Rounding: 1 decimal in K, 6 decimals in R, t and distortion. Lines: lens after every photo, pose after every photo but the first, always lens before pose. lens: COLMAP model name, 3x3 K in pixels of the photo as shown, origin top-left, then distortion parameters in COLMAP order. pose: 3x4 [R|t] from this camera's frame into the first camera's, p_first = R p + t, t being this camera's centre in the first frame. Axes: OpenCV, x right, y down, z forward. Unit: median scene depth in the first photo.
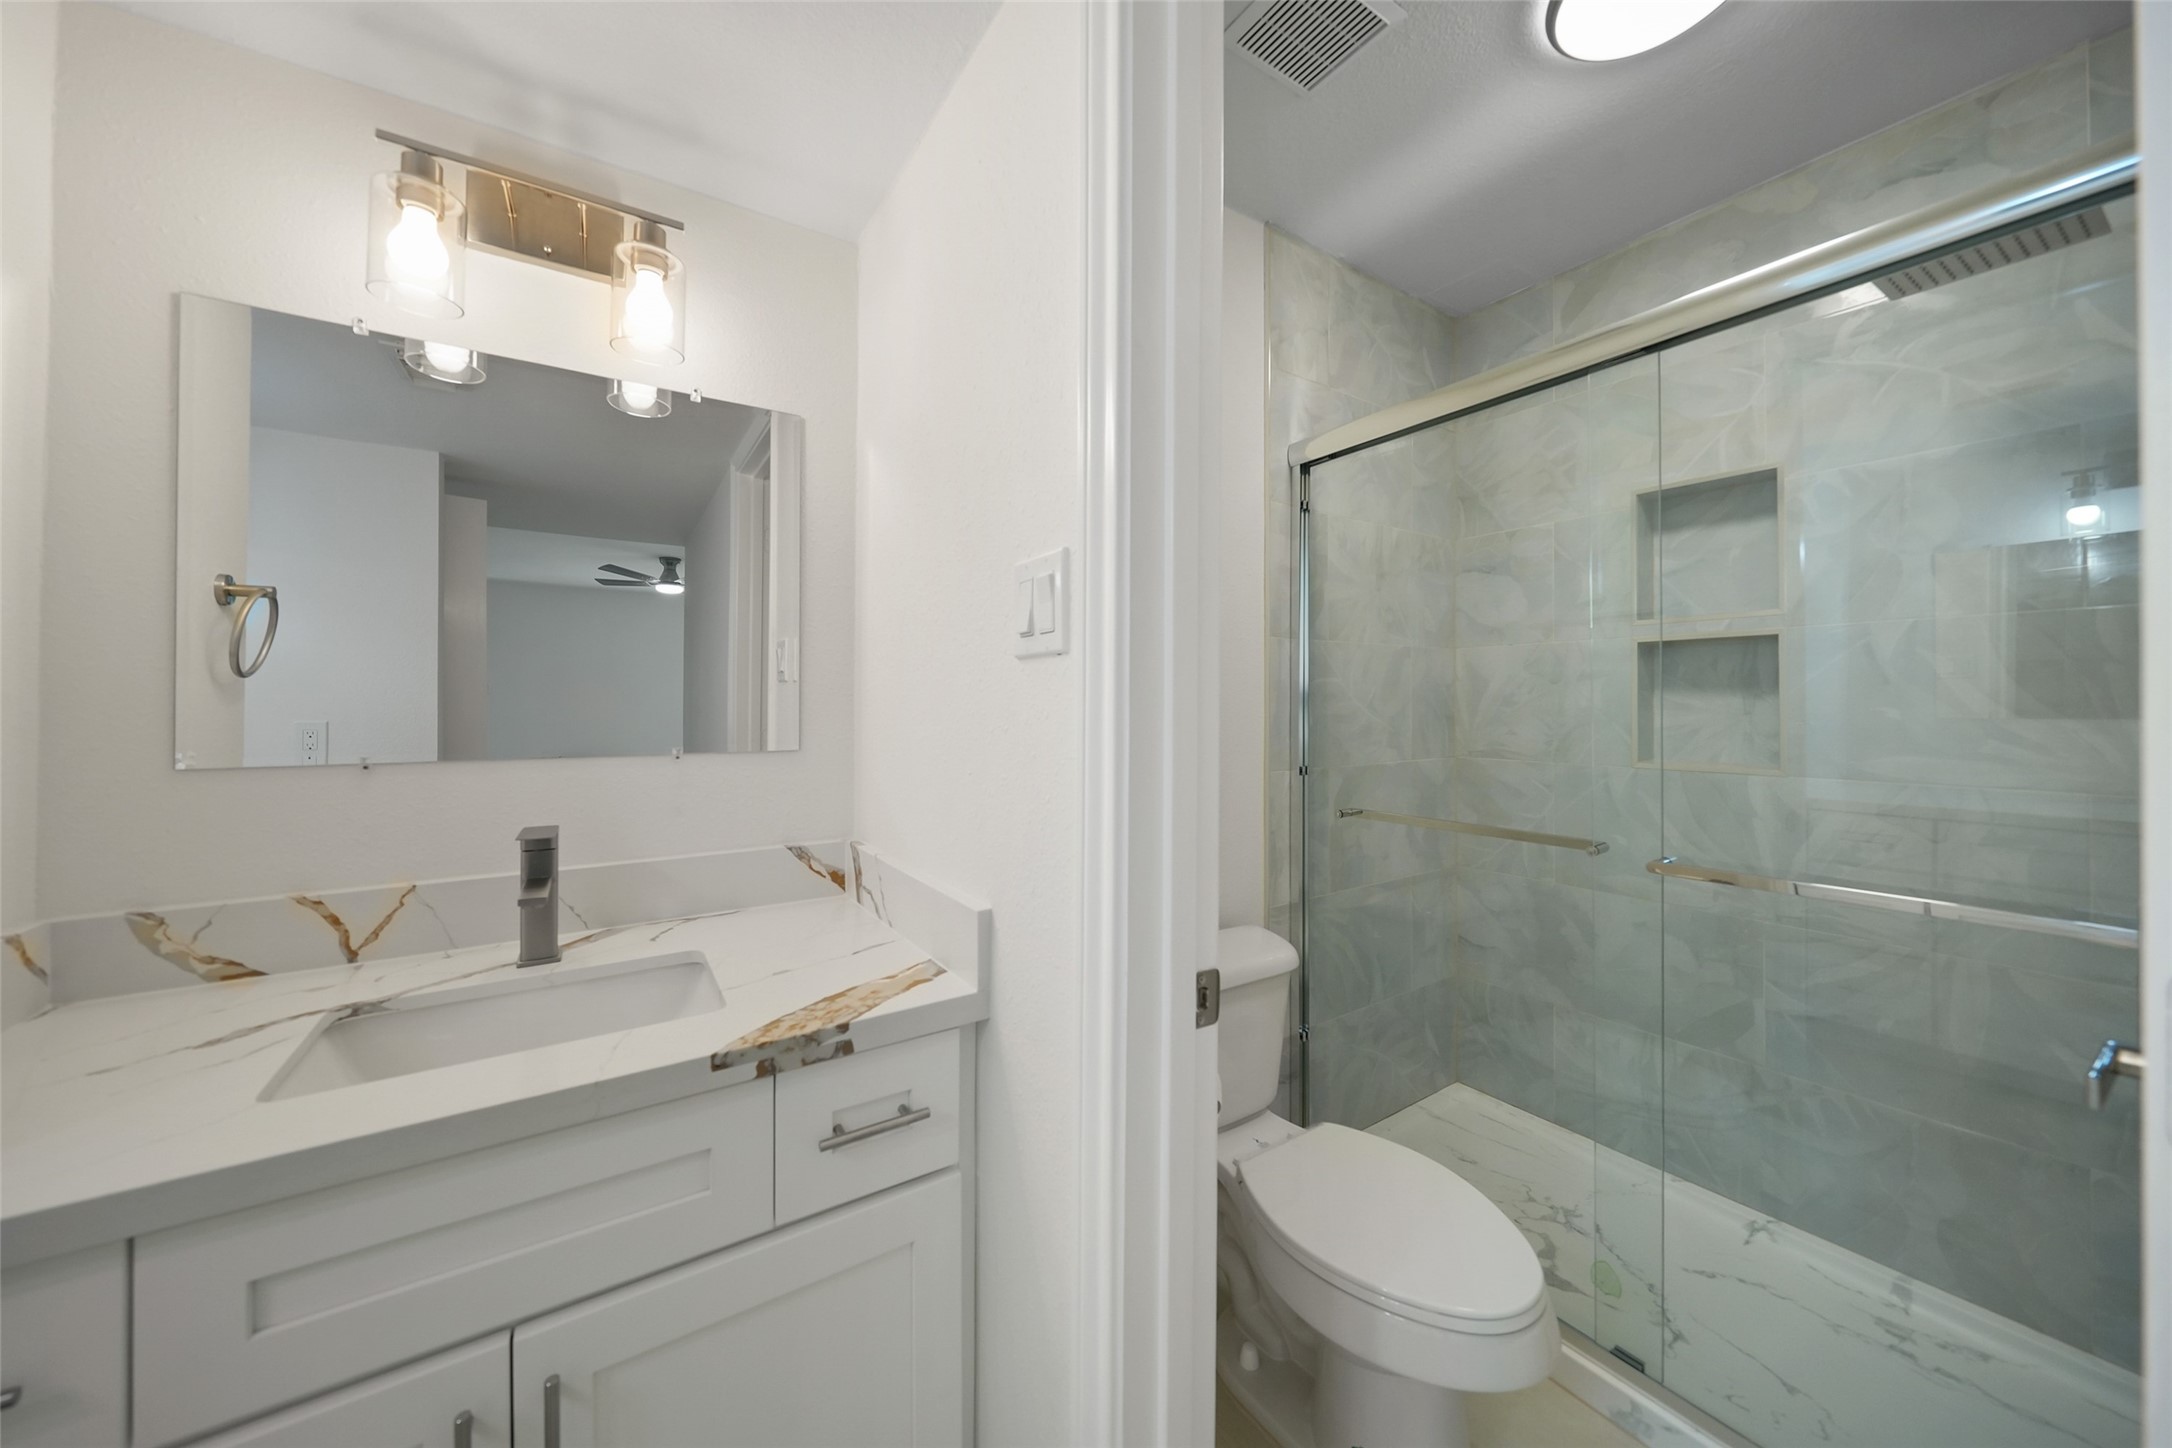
lens RADIAL K [[746.1, 0, 1087.9], [0, 746.1, 710.6], [0, 0, 1]] dist [-0.001313, -0.002399]
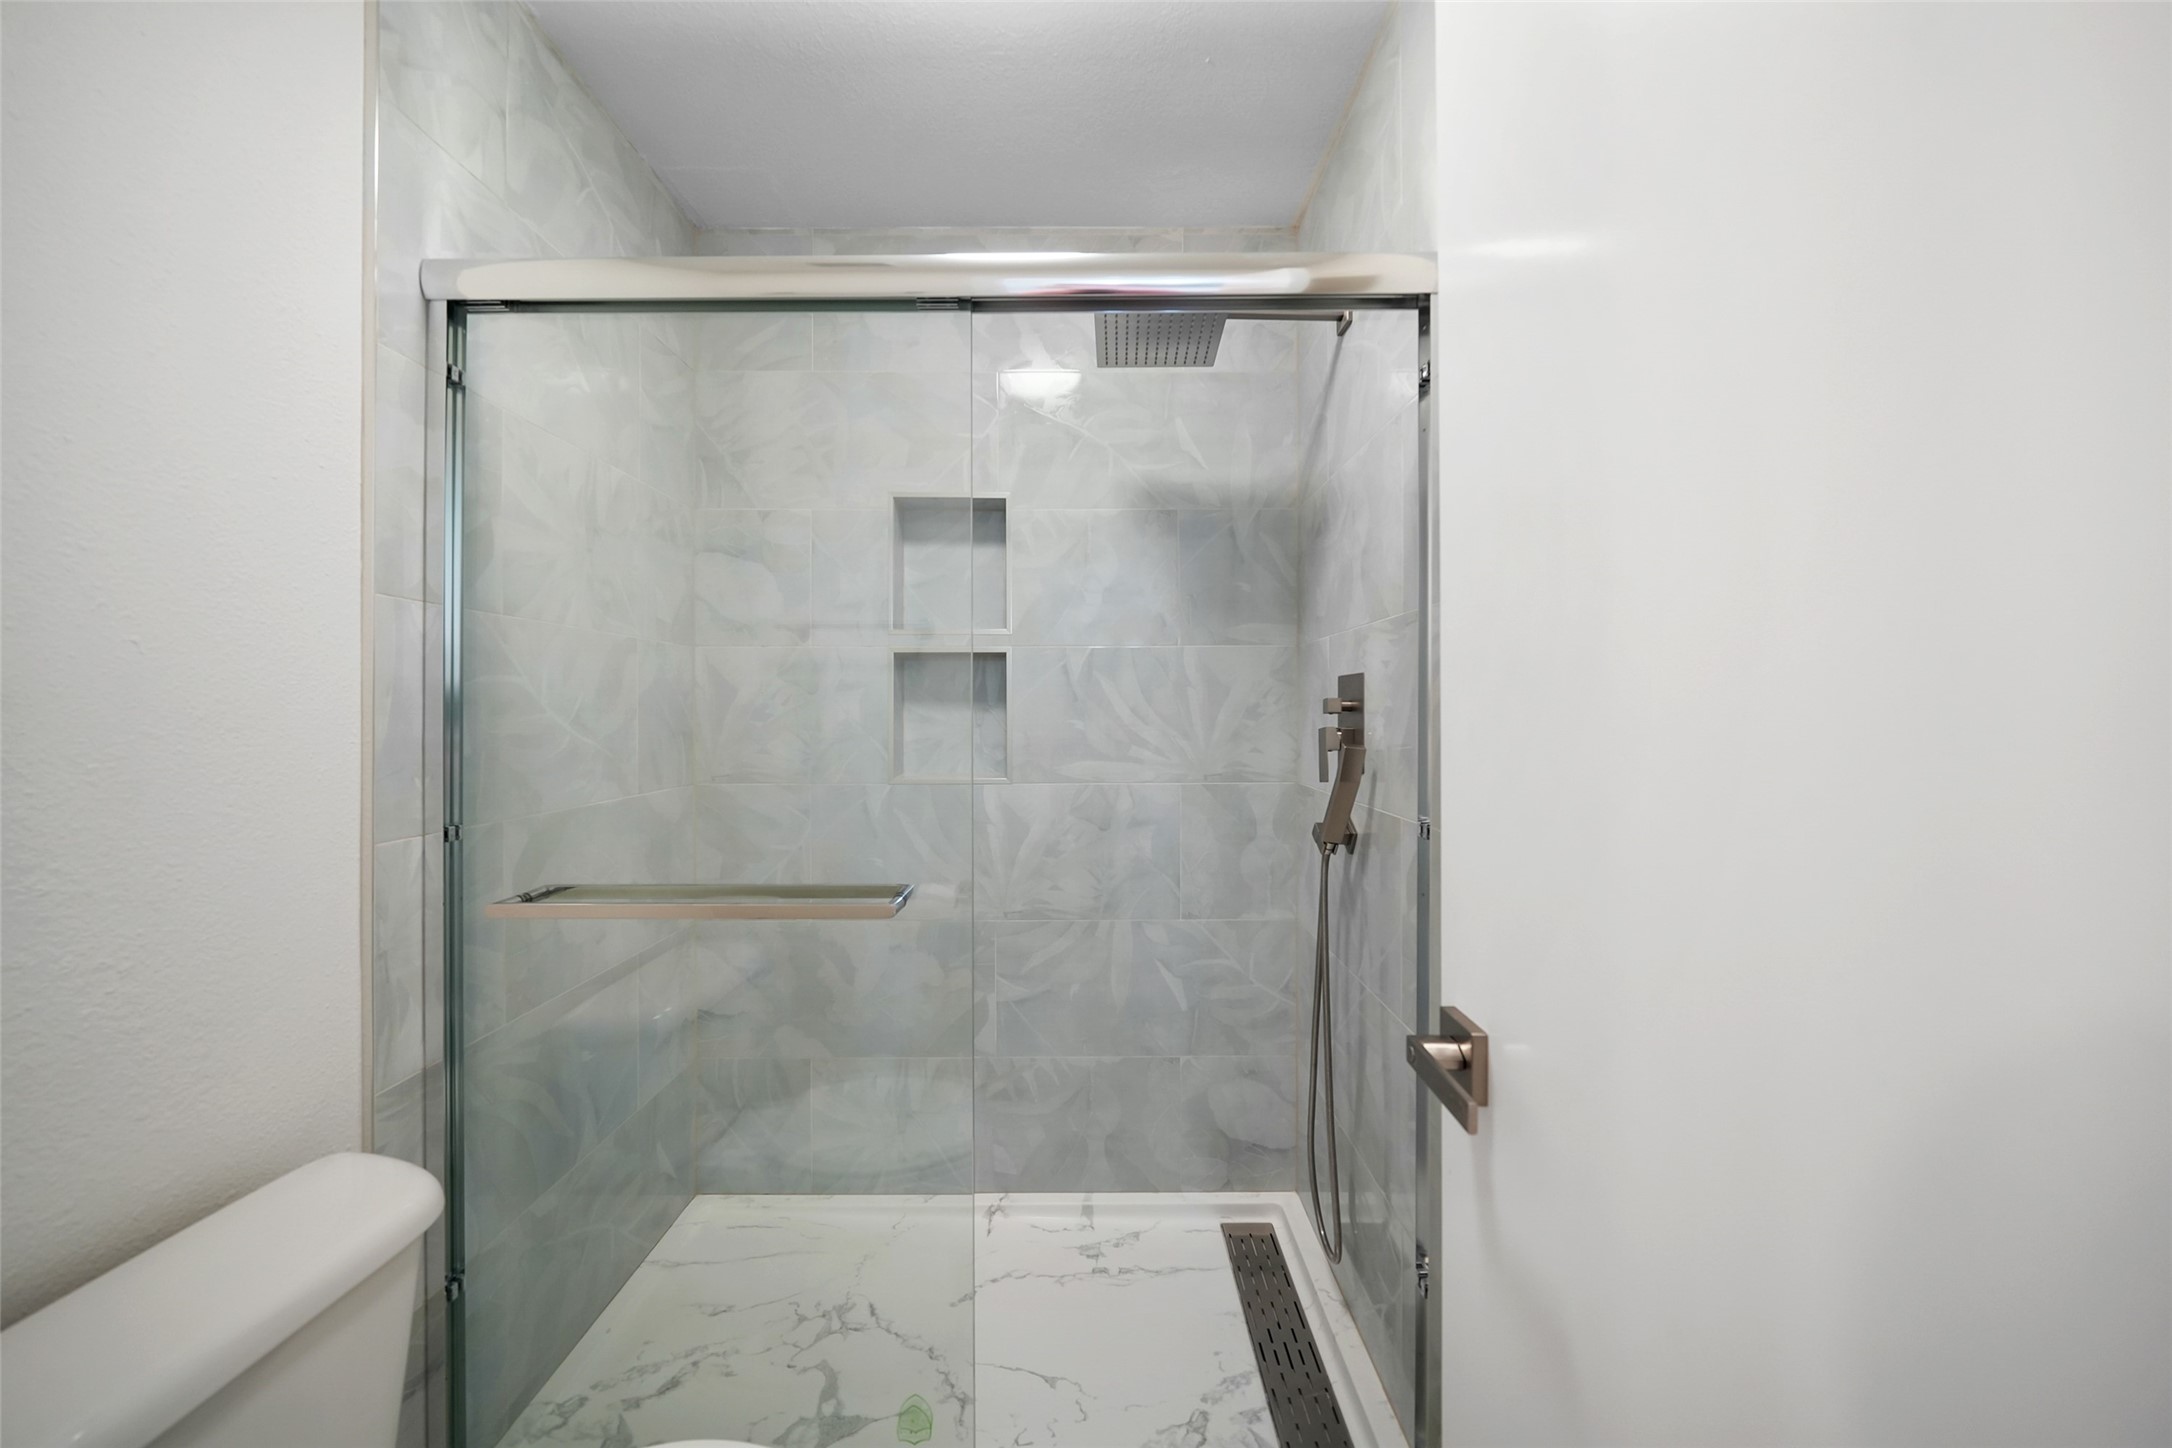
lens RADIAL K [[746.1, 0, 1087.9], [0, 746.1, 710.6], [0, 0, 1]] dist [-0.001313, -0.002399]
pose [[0.547520, 0.004324, 0.836781, 0.075072], [0.006799, 0.999931, -0.009616, -0.006277], [-0.836765, 0.010955, 0.547453, 0.268066]]
